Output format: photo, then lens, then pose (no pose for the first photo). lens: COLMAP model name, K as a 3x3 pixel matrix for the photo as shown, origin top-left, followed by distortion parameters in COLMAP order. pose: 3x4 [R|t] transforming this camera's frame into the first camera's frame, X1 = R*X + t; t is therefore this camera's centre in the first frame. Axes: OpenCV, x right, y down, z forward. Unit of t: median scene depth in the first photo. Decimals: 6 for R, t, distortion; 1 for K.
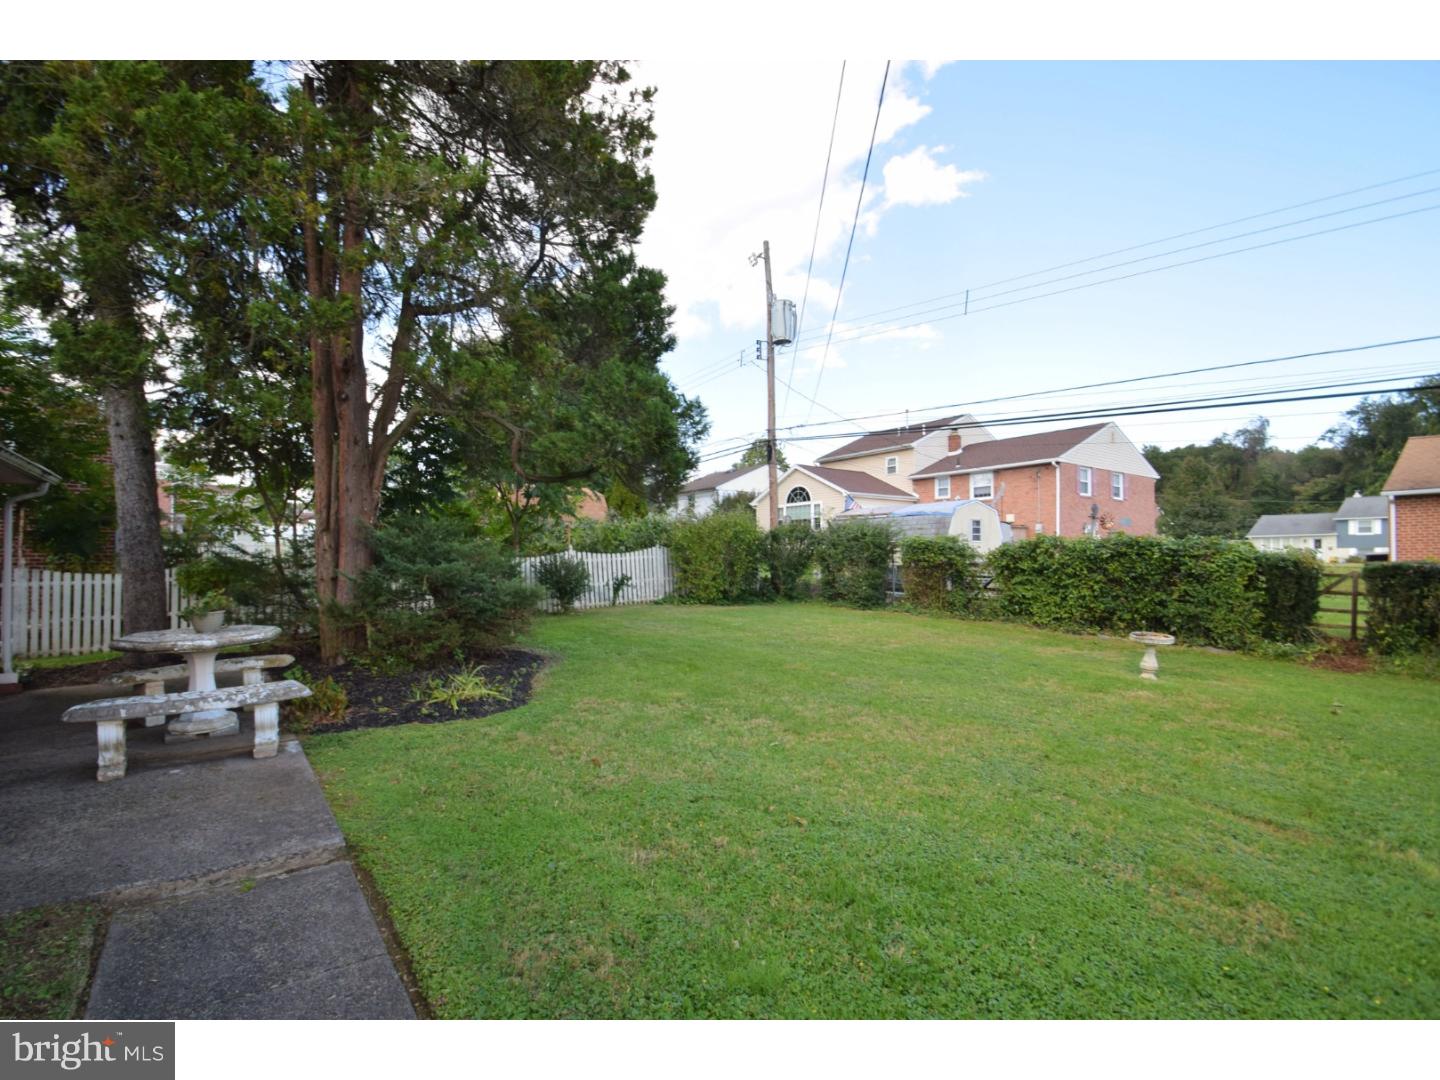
lens RADIAL K [[650.8, 0, 686.5], [0, 650.8, 549.5], [0, 0, 1]] dist [0.025859, -0.016994]
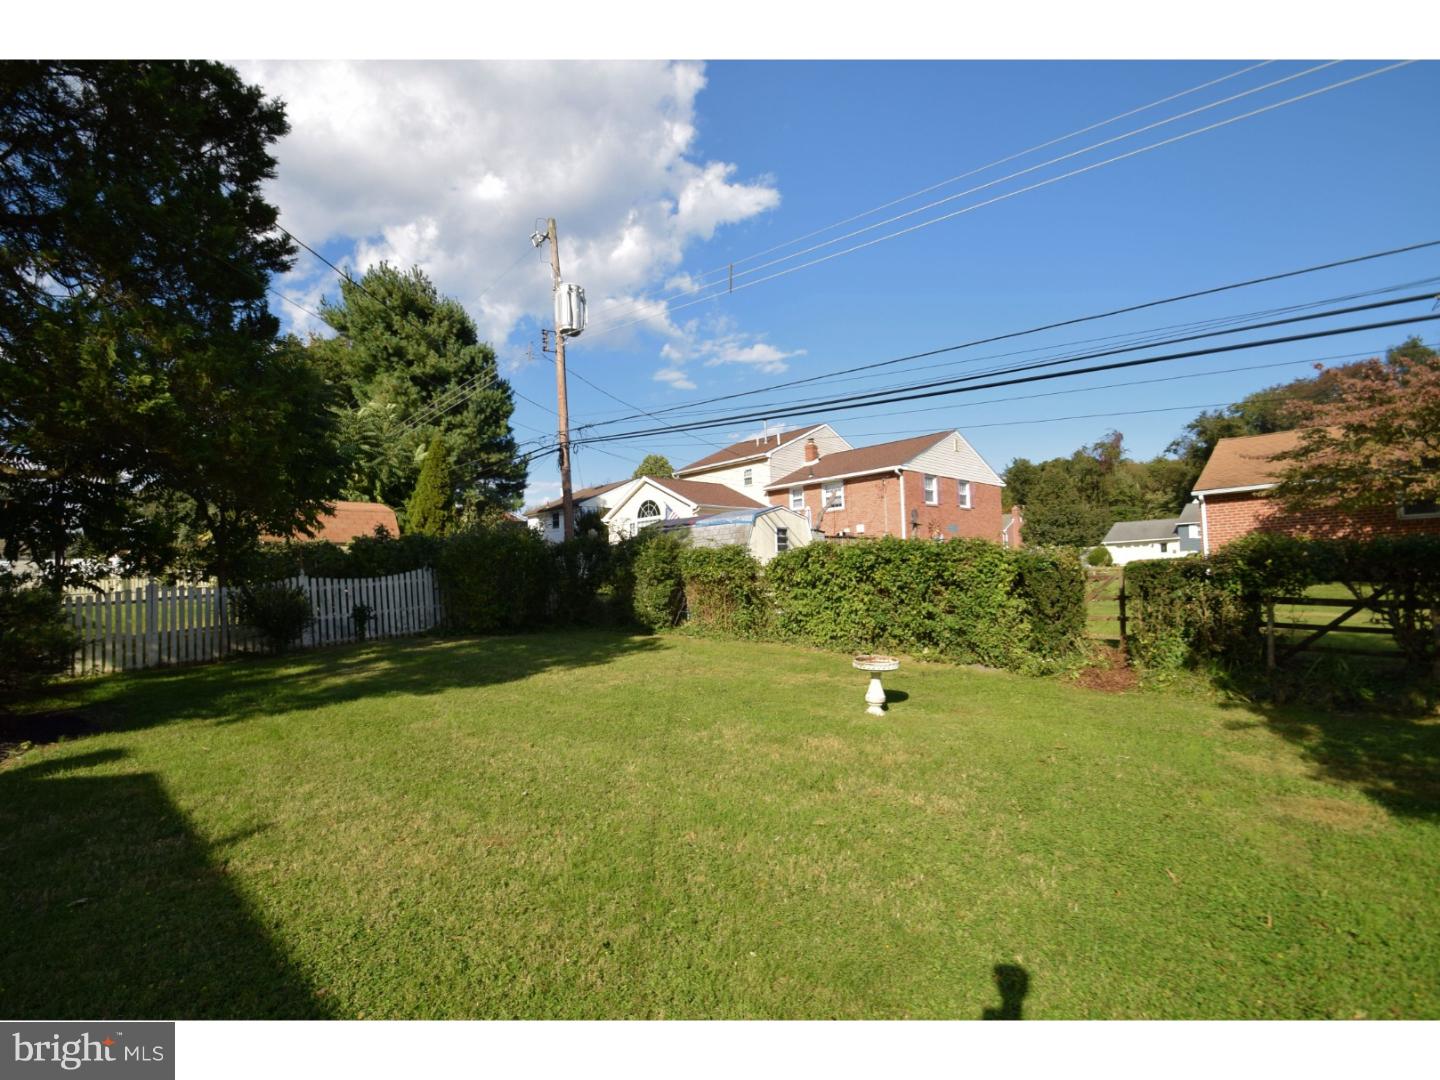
lens RADIAL K [[650.8, 0, 686.5], [0, 650.8, 549.5], [0, 0, 1]] dist [0.025859, -0.016994]
pose [[0.992322, -0.026523, 0.120800, 0.129990], [0.030312, 0.999101, -0.029635, 0.004511], [-0.119905, 0.033069, 0.992234, 0.077695]]
